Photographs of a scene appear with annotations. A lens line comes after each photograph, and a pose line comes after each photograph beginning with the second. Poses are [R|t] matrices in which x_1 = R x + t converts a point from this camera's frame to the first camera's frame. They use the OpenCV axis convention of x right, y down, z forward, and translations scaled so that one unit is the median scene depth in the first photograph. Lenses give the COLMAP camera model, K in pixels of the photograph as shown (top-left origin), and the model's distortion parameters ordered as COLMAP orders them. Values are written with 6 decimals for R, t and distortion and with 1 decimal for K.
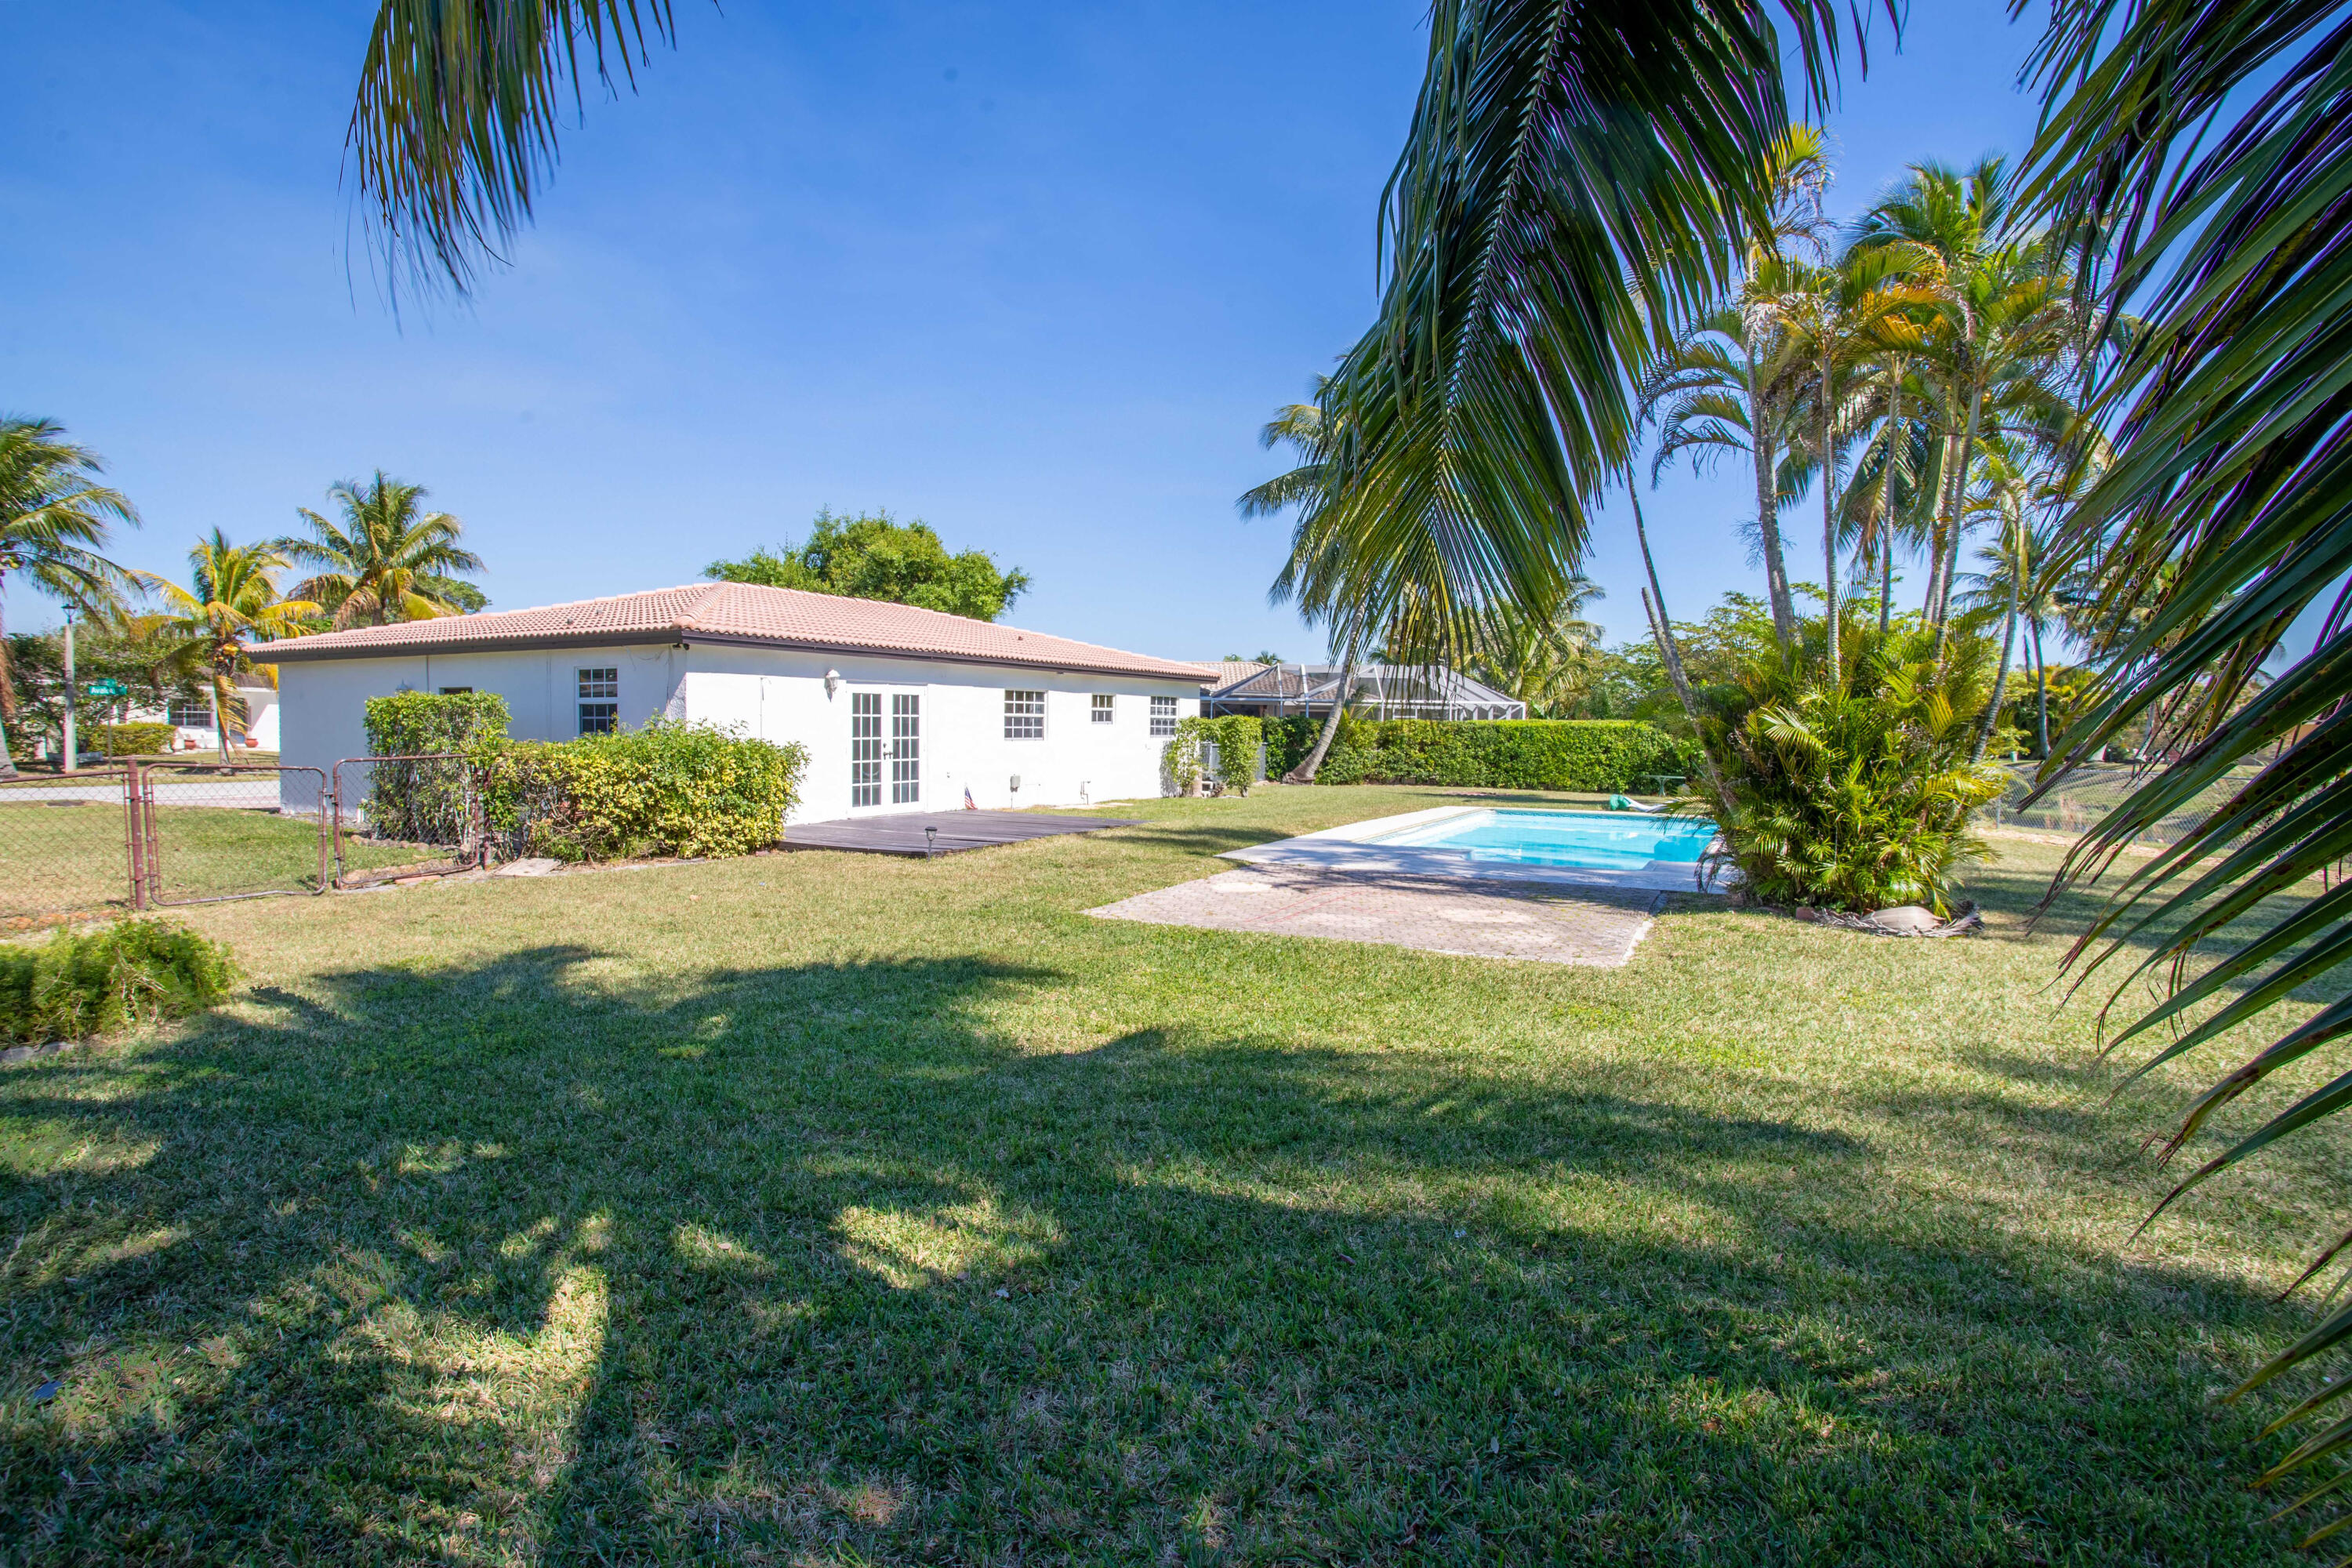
lens RADIAL K [[1201.8, 0, 1163.4], [0, 1201.8, 777.2], [0, 0, 1]] dist [-0.043071, 0.015019]
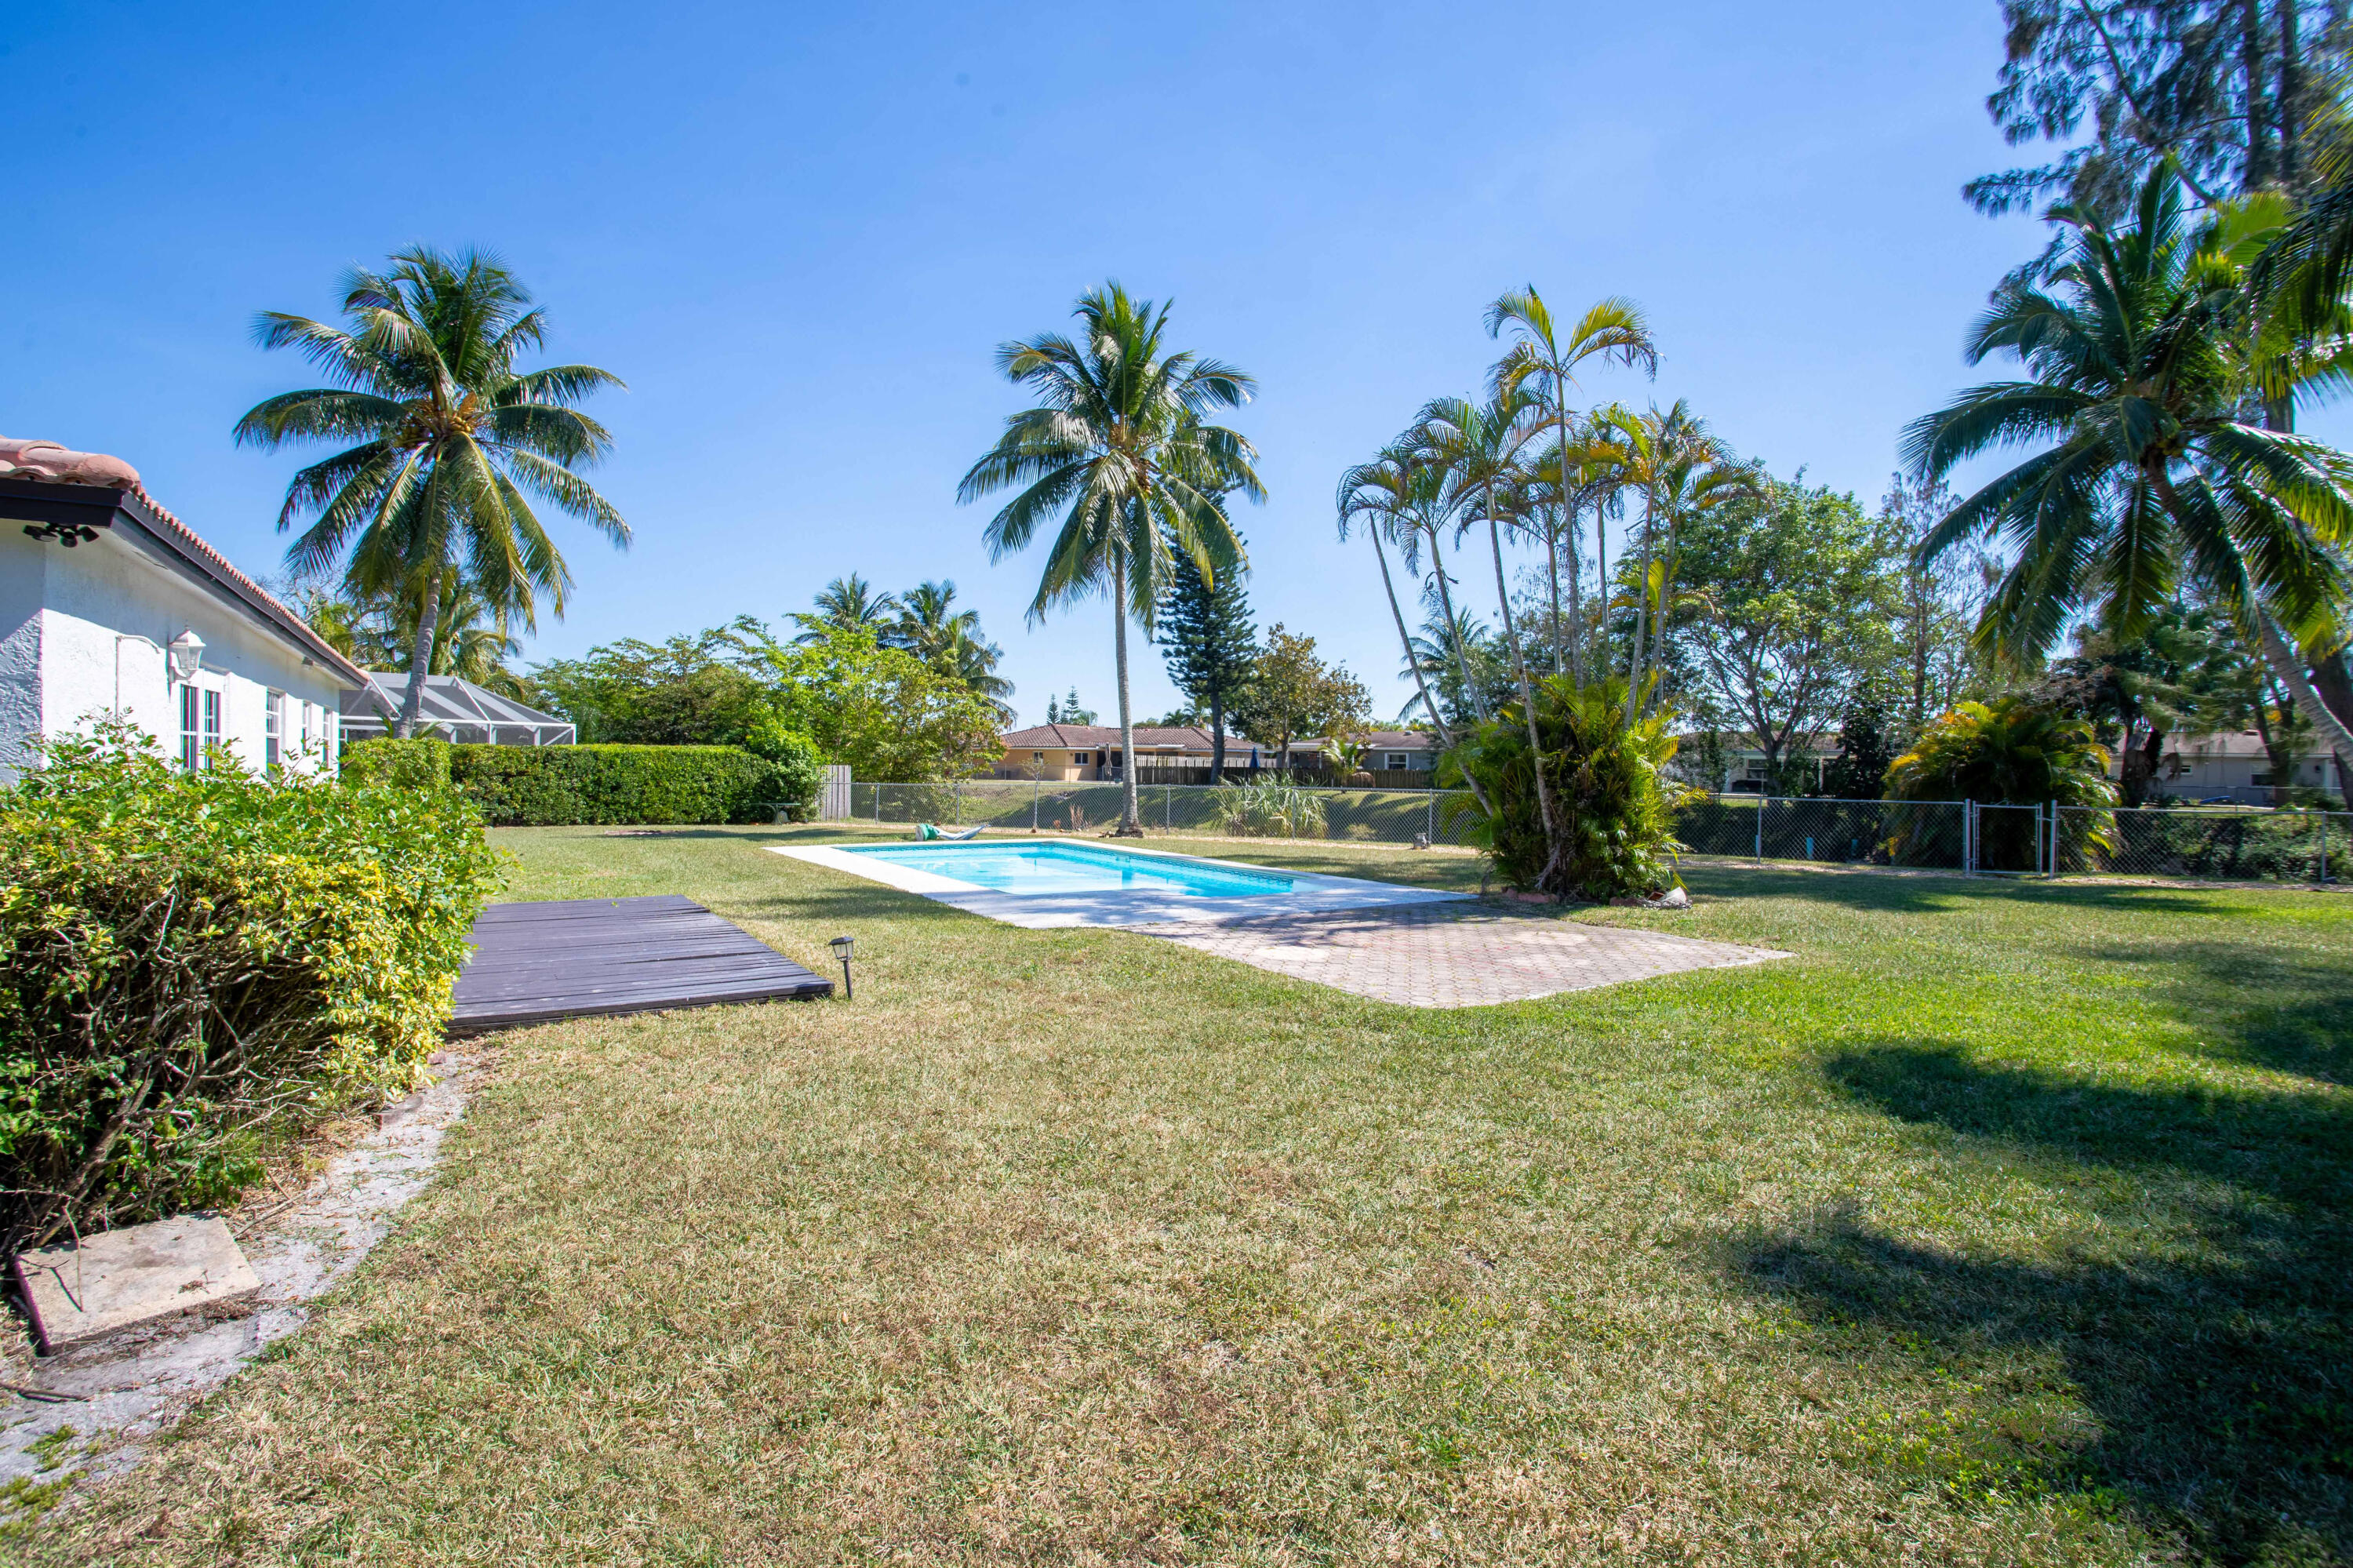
lens RADIAL K [[1202.3, 0, 1157.4], [0, 1202.3, 763.8], [0, 0, 1]] dist [-0.043071, 0.015019]
pose [[0.527909, -0.008885, 0.849254, -0.386123], [0.034766, 0.999333, -0.011155, -0.018513], [-0.848589, 0.035414, 0.527866, 0.368340]]
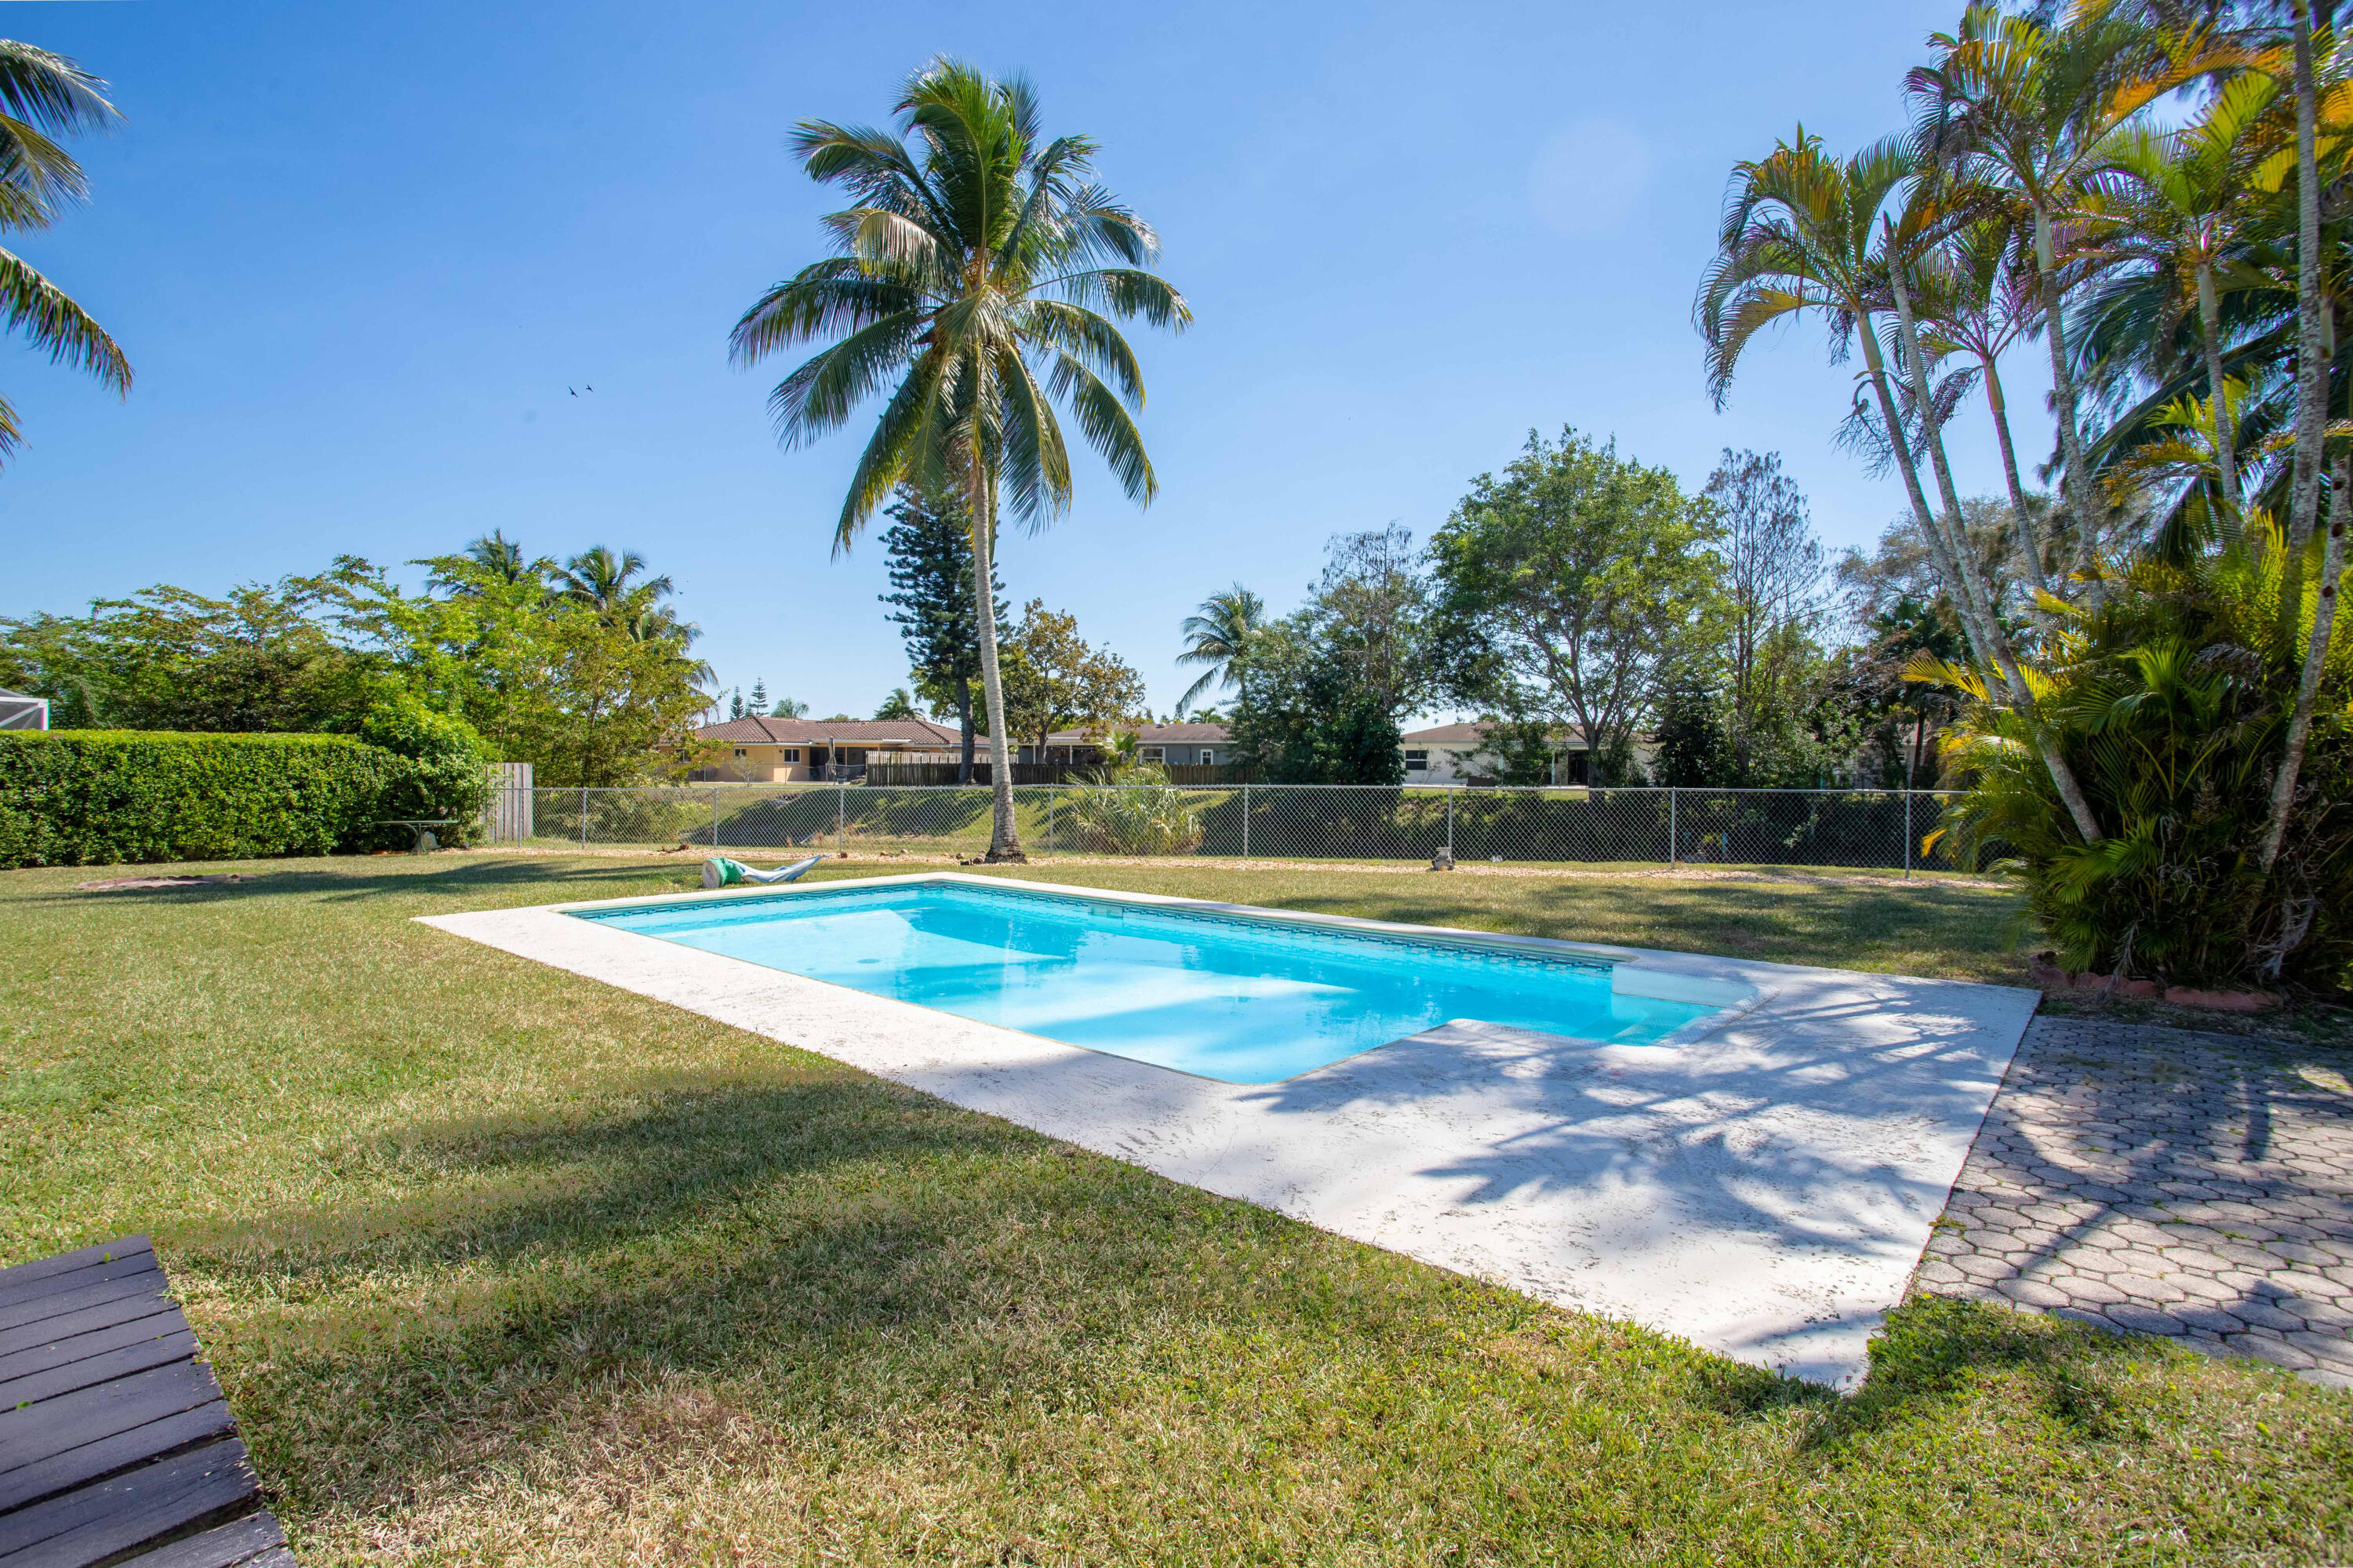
lens RADIAL K [[1202.3, 0, 1169.3], [0, 1202.3, 762.6], [0, 0, 1]] dist [-0.043071, 0.015019]
pose [[0.277225, -0.013156, 0.960715, -0.108540], [0.046338, 0.998926, 0.000308, -0.022121], [-0.959687, 0.044432, 0.277537, 0.726318]]
